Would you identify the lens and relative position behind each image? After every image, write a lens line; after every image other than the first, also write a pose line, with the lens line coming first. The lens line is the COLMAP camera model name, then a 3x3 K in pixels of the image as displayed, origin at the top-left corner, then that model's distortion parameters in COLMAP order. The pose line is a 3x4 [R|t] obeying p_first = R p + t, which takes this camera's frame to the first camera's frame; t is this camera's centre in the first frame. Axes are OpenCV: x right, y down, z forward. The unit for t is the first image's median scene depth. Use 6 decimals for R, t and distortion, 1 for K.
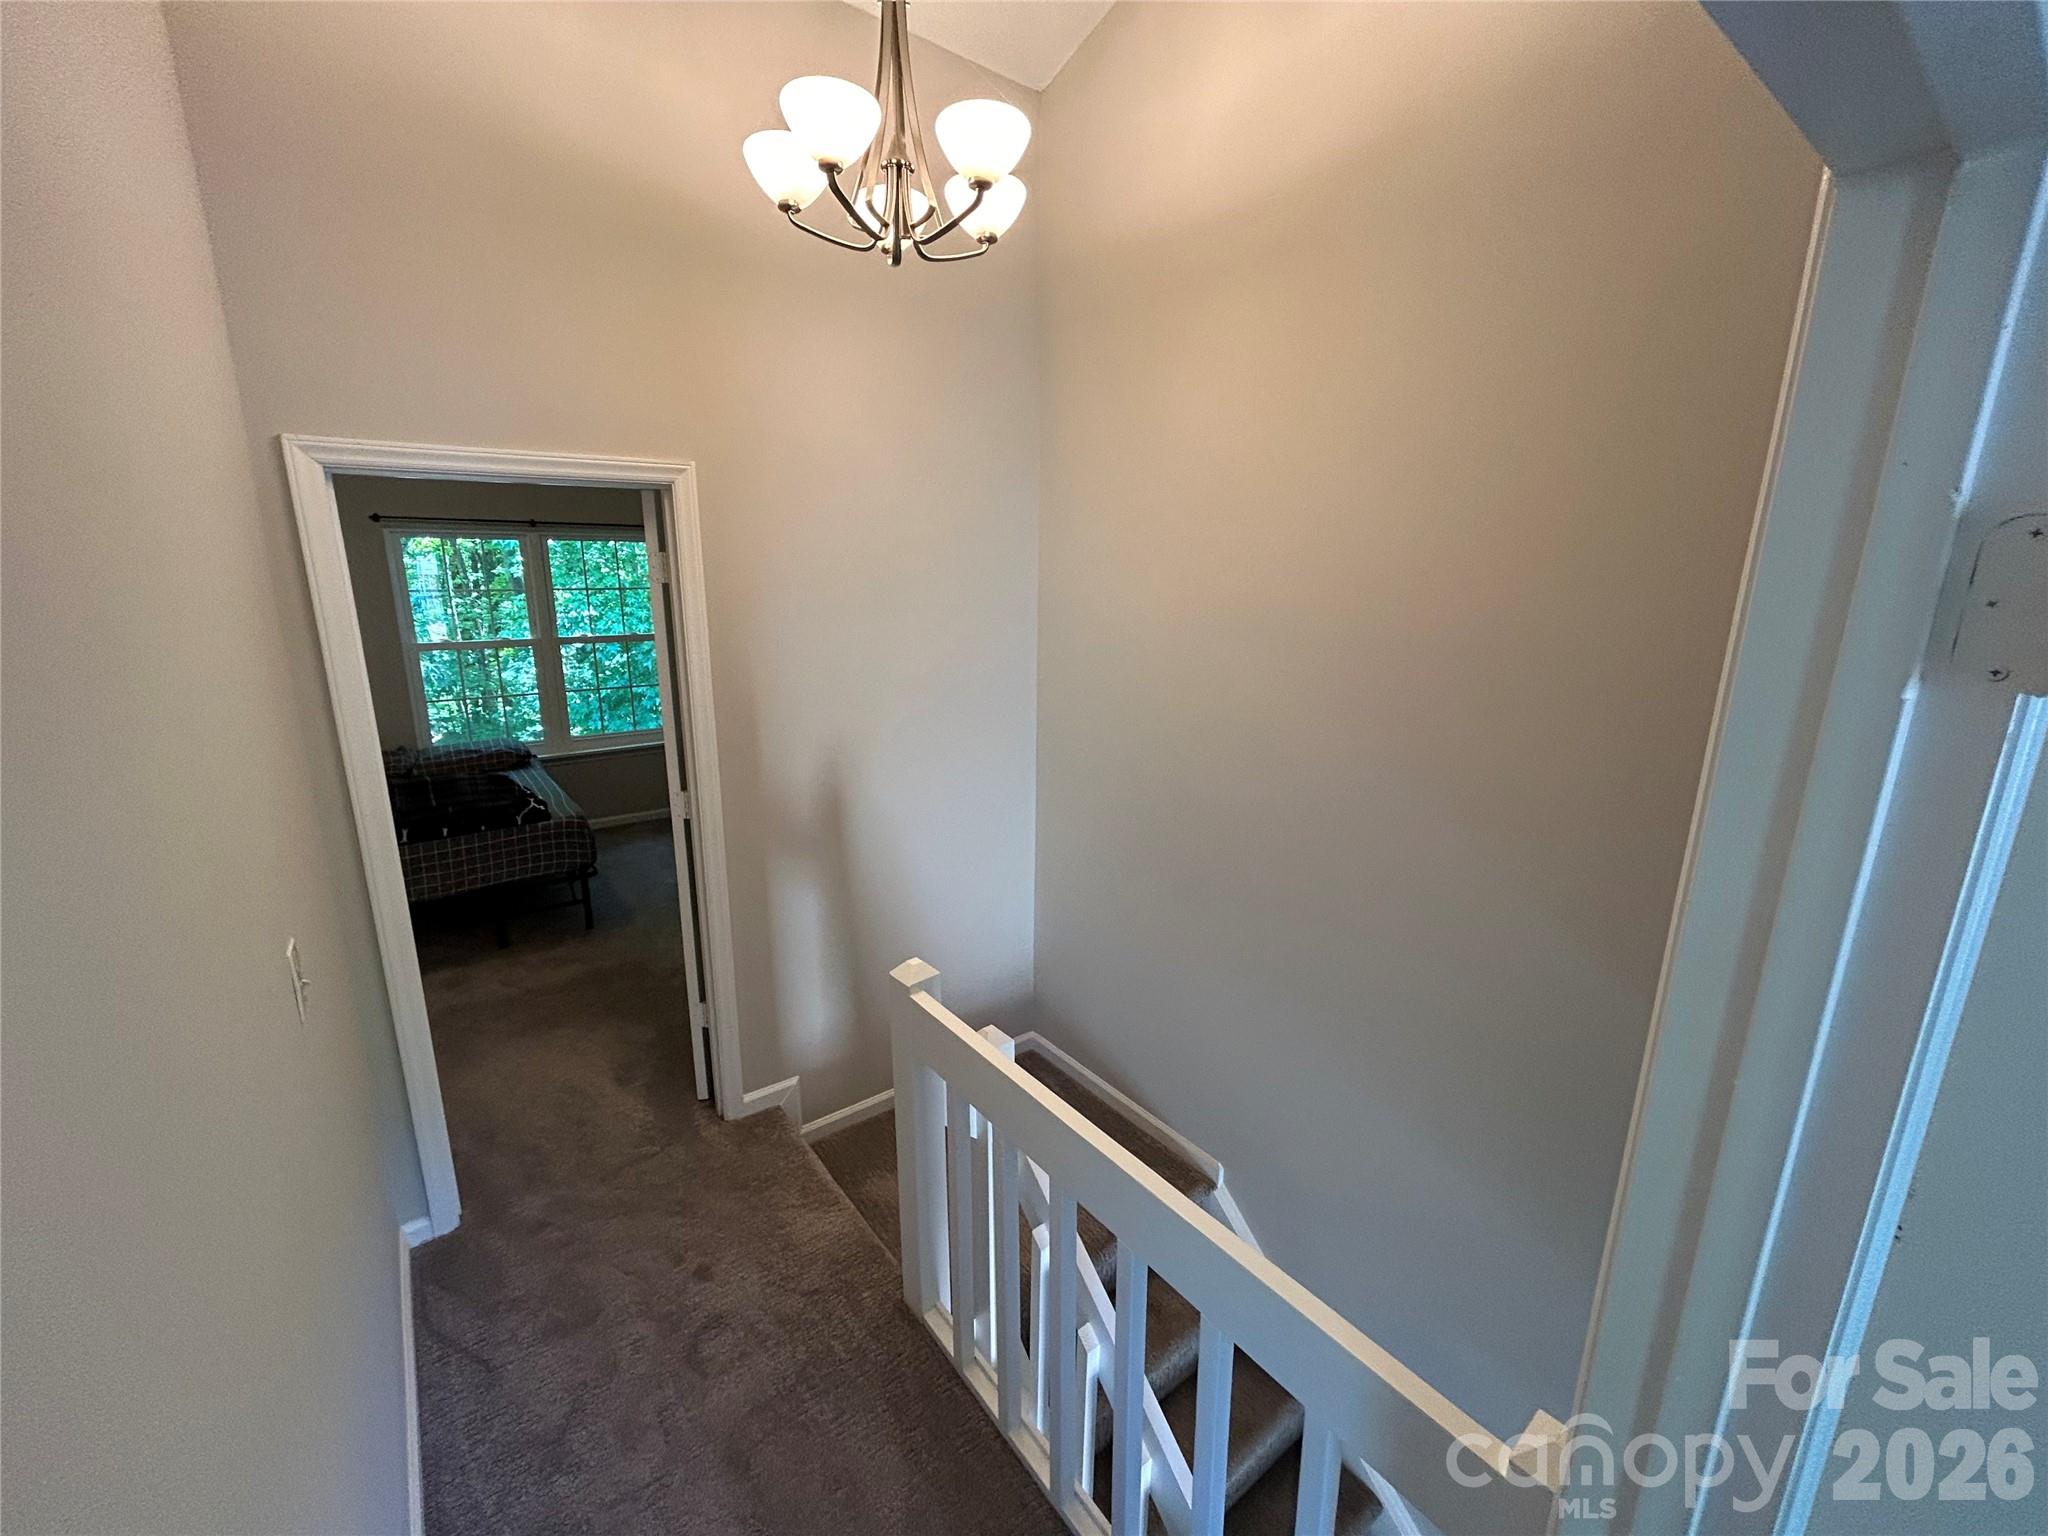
lens RADIAL K [[827.3, 0, 1008.5], [0, 827.3, 771.2], [0, 0, 1]] dist [-0.001165, 0.000585]
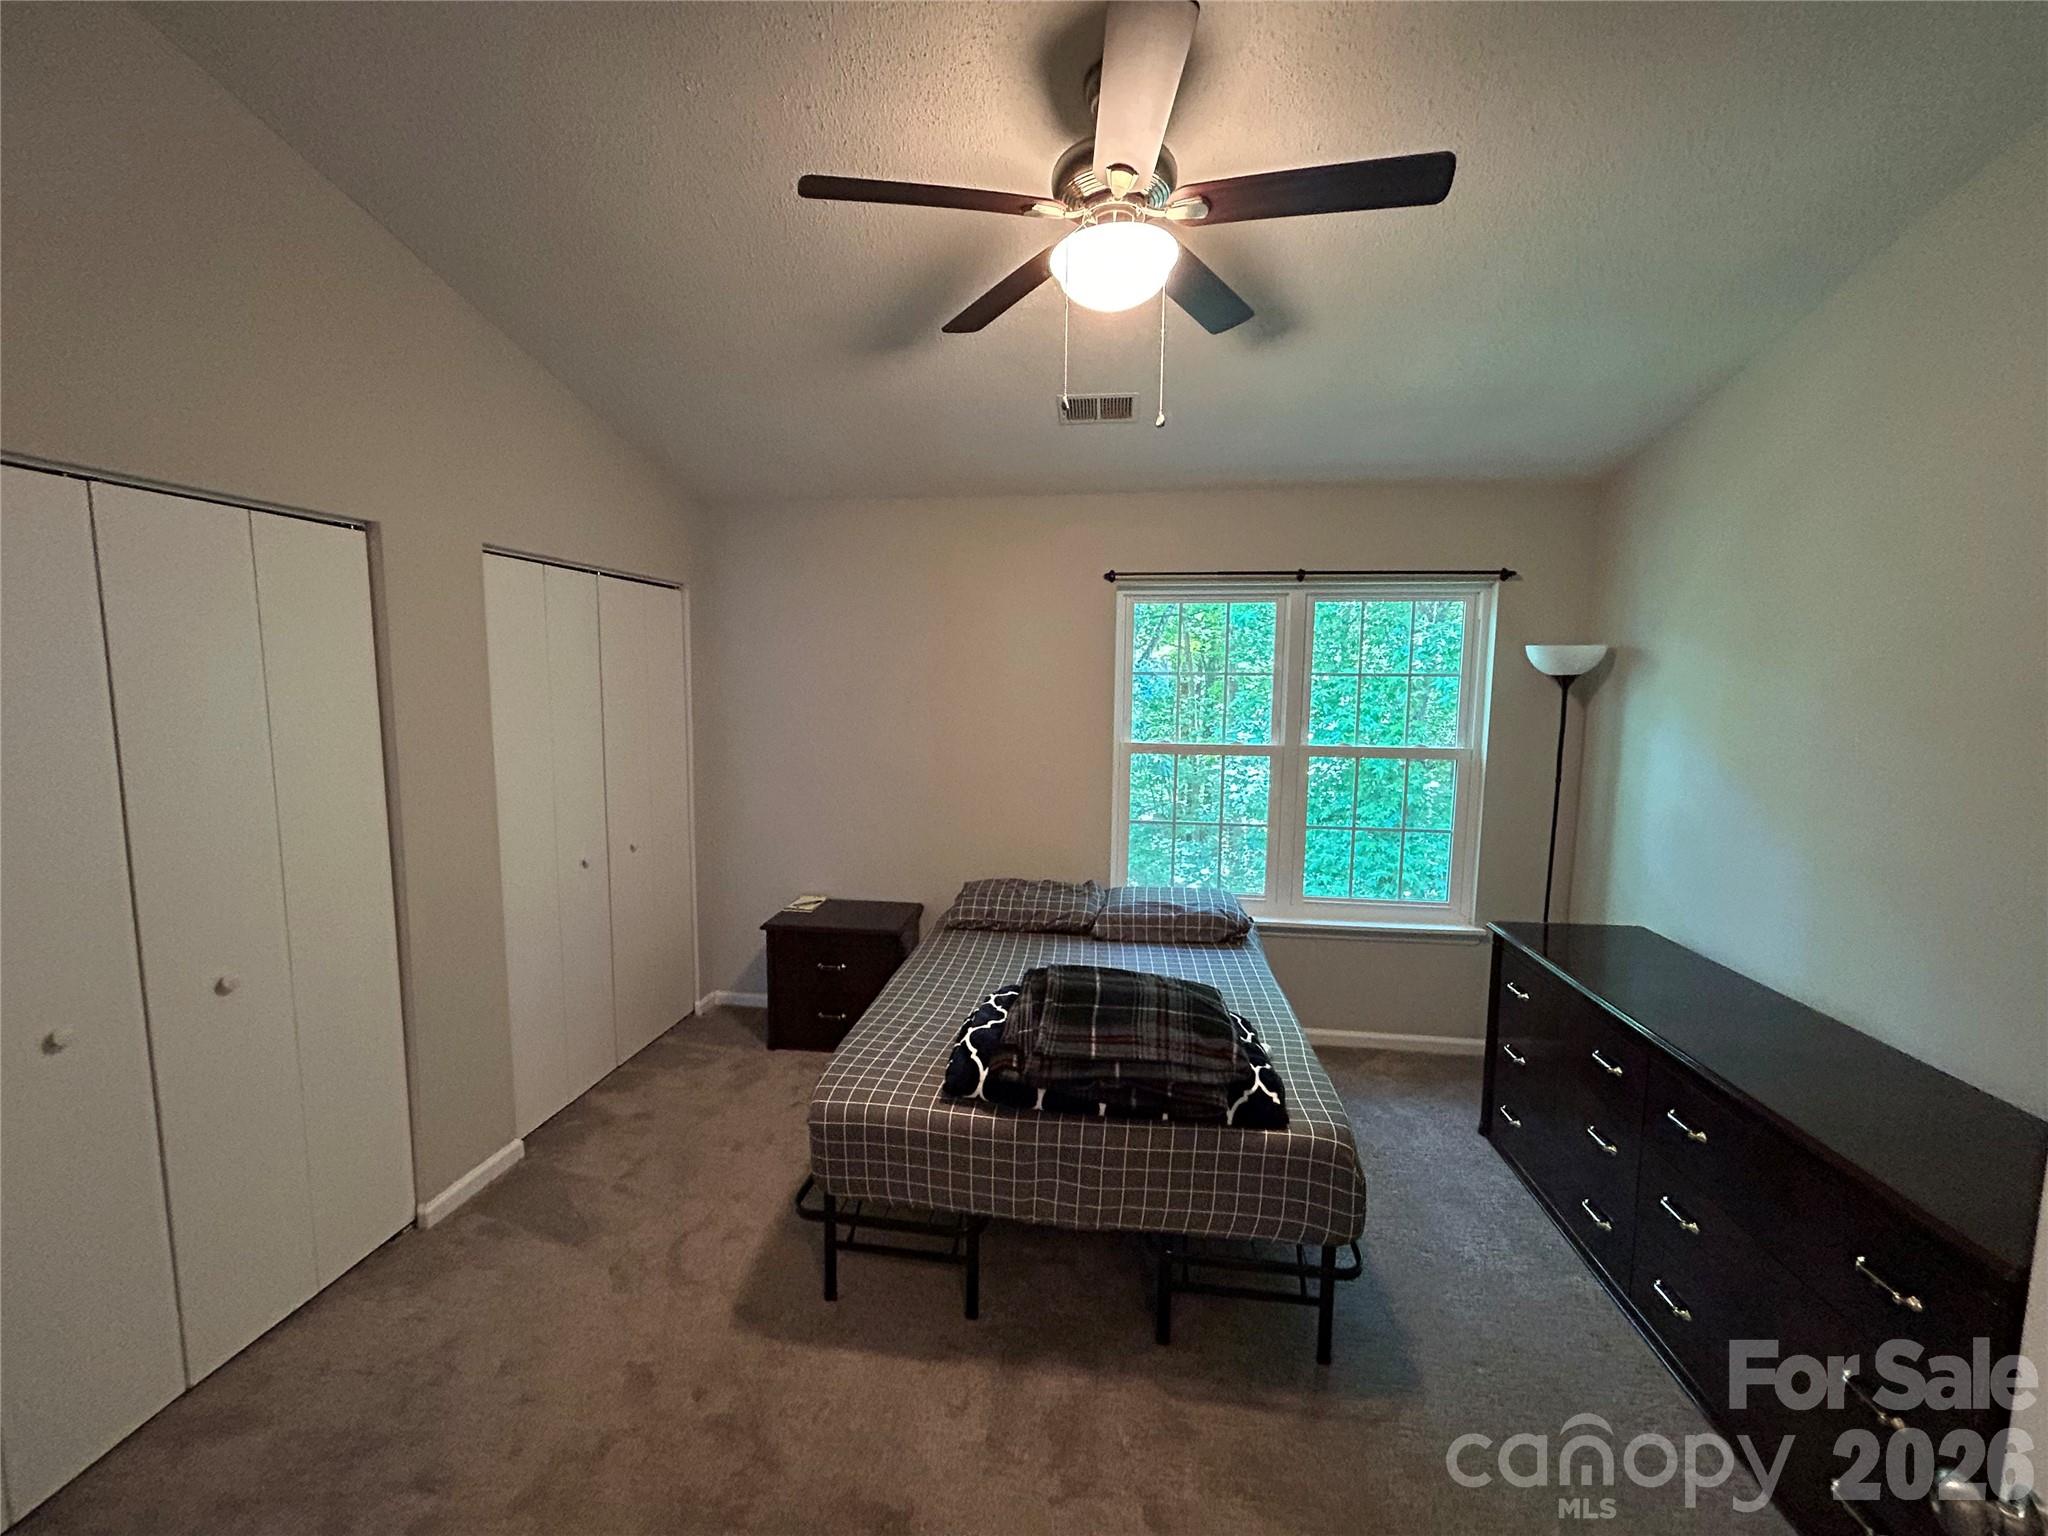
lens RADIAL K [[827.3, 0, 1024.7], [0, 827.3, 760.6], [0, 0, 1]] dist [-0.001165, 0.000585]
pose [[0.720490, 0.072770, -0.689636, -0.341557], [-0.167301, 0.983344, -0.071024, -0.088334], [0.672982, 0.166549, 0.720665, 0.507904]]
